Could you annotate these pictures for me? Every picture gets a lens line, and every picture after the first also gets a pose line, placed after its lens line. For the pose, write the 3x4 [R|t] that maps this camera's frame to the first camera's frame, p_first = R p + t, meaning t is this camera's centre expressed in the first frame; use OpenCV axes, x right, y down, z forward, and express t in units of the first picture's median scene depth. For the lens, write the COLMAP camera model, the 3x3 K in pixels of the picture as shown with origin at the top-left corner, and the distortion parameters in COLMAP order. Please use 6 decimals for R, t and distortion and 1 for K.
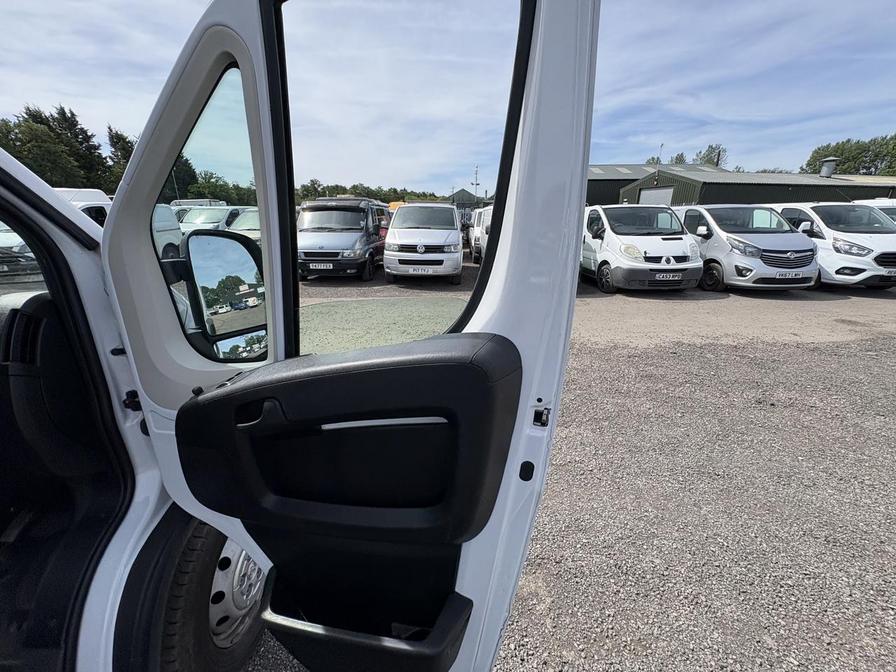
lens RADIAL K [[356.4, 0, 449.9], [0, 356.4, 331.4], [0, 0, 1]] dist [0.000701, -0.000262]
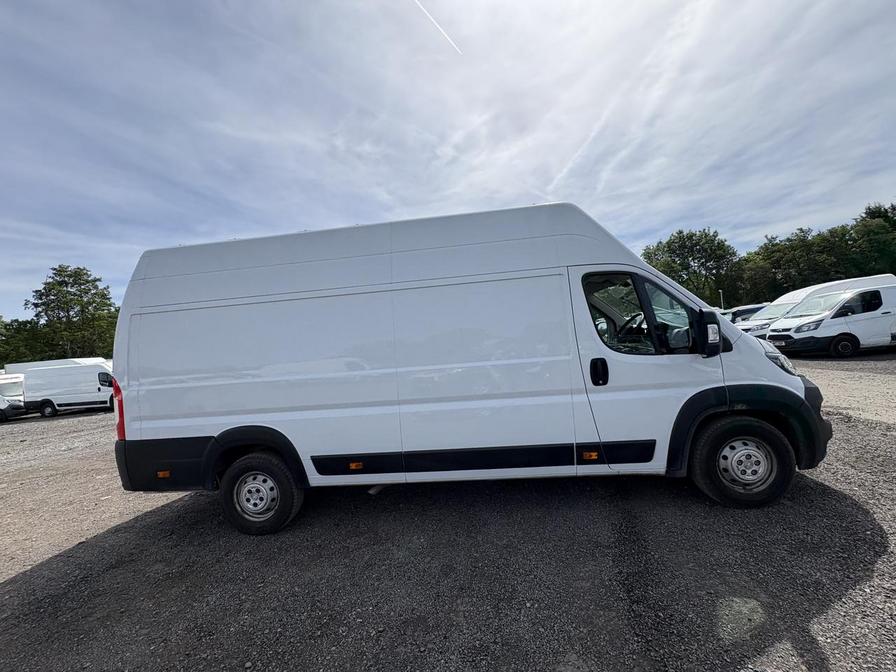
lens RADIAL K [[358.0, 0, 449.4], [0, 358.0, 333.0], [0, 0, 1]] dist [-0.000874, 0.000349]
pose [[-0.122425, -0.015809, -0.992352, 0.252794], [-0.216465, 0.976227, 0.011153, 0.041395], [0.968584, 0.216175, -0.122936, -0.083492]]
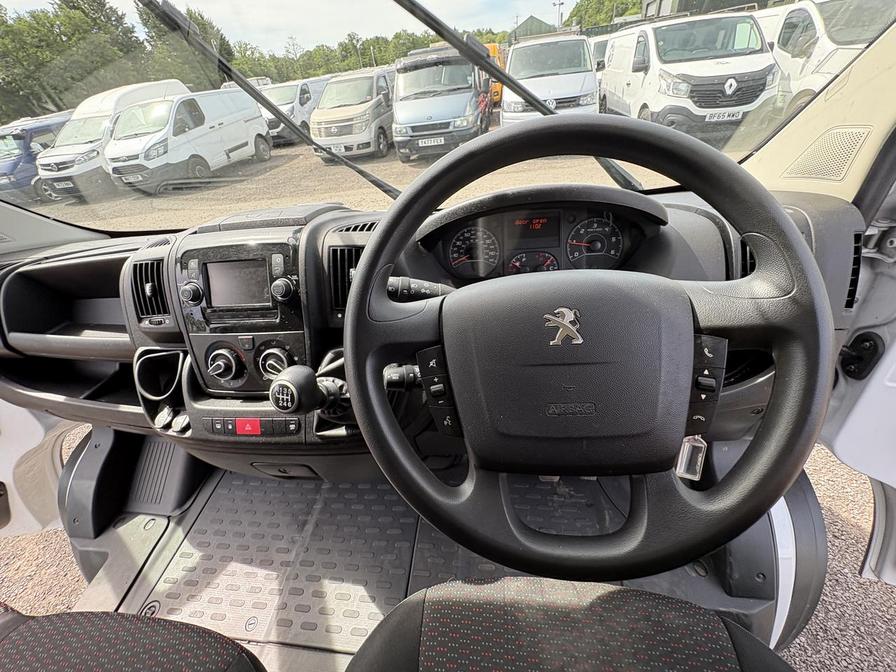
lens RADIAL K [[358.7, 0, 448.9], [0, 358.7, 333.6], [0, 0, 1]] dist [-0.000270, 0.000522]
pose [[0.983723, -0.017437, -0.178841, -0.151188], [0.074513, 0.945260, 0.317697, -0.010847], [0.163512, -0.325852, 0.931174, 0.016323]]
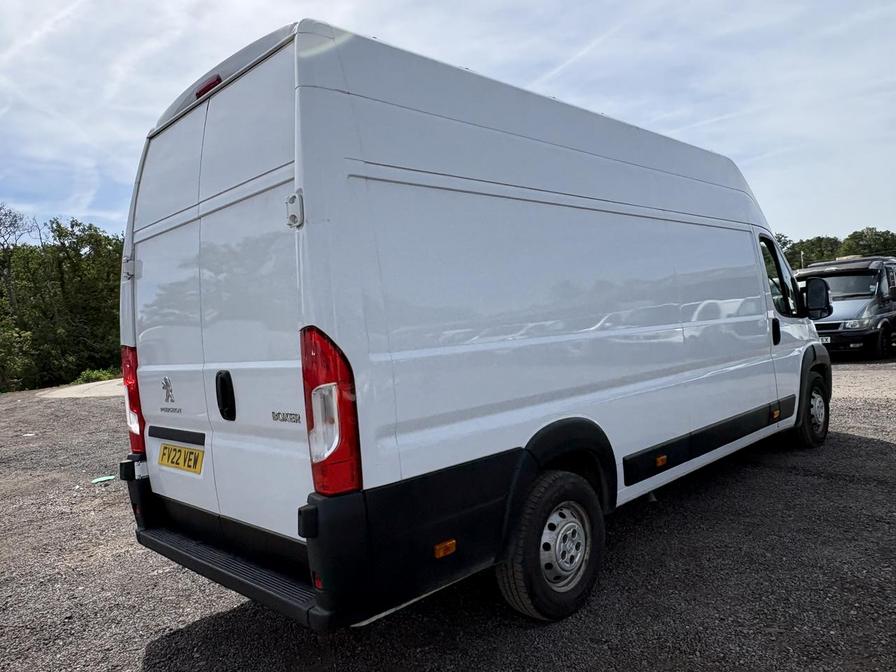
lens RADIAL K [[651.7, 0, 446.6], [0, 651.7, 335.3], [0, 0, 1]] dist [-0.001603, 0.005574]
pose [[0.686974, -0.048514, -0.725061, 0.144423], [-0.139517, 0.970402, -0.197118, 0.211058], [0.713163, 0.236574, 0.659872, -0.588220]]
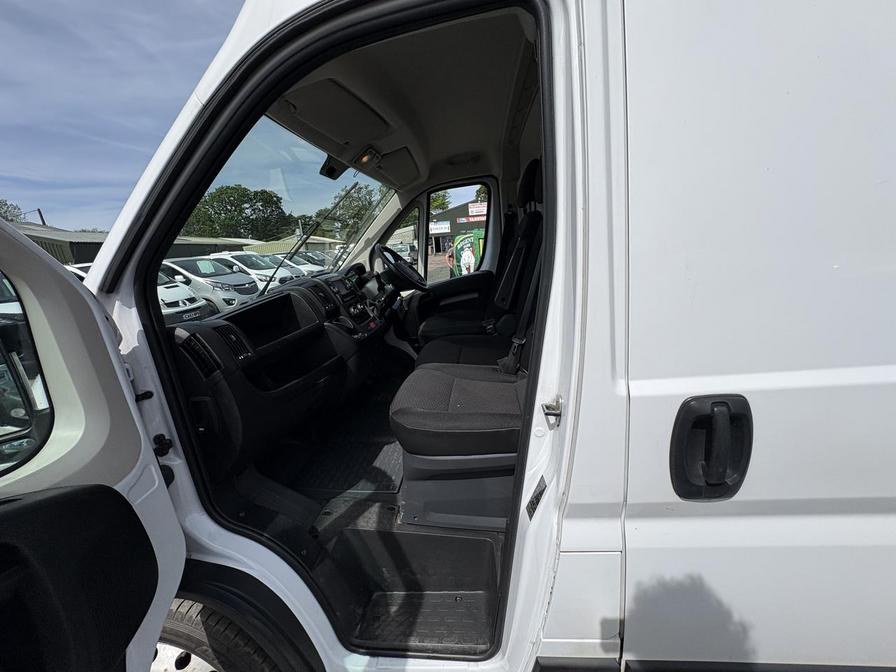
lens RADIAL K [[358.7, 0, 448.9], [0, 358.7, 333.6], [0, 0, 1]] dist [-0.000270, 0.000522]
pose [[0.103489, -0.253121, 0.961884, -0.377182], [0.391227, 0.899483, 0.194608, 0.005644], [-0.914457, 0.356175, 0.192114, -0.007327]]
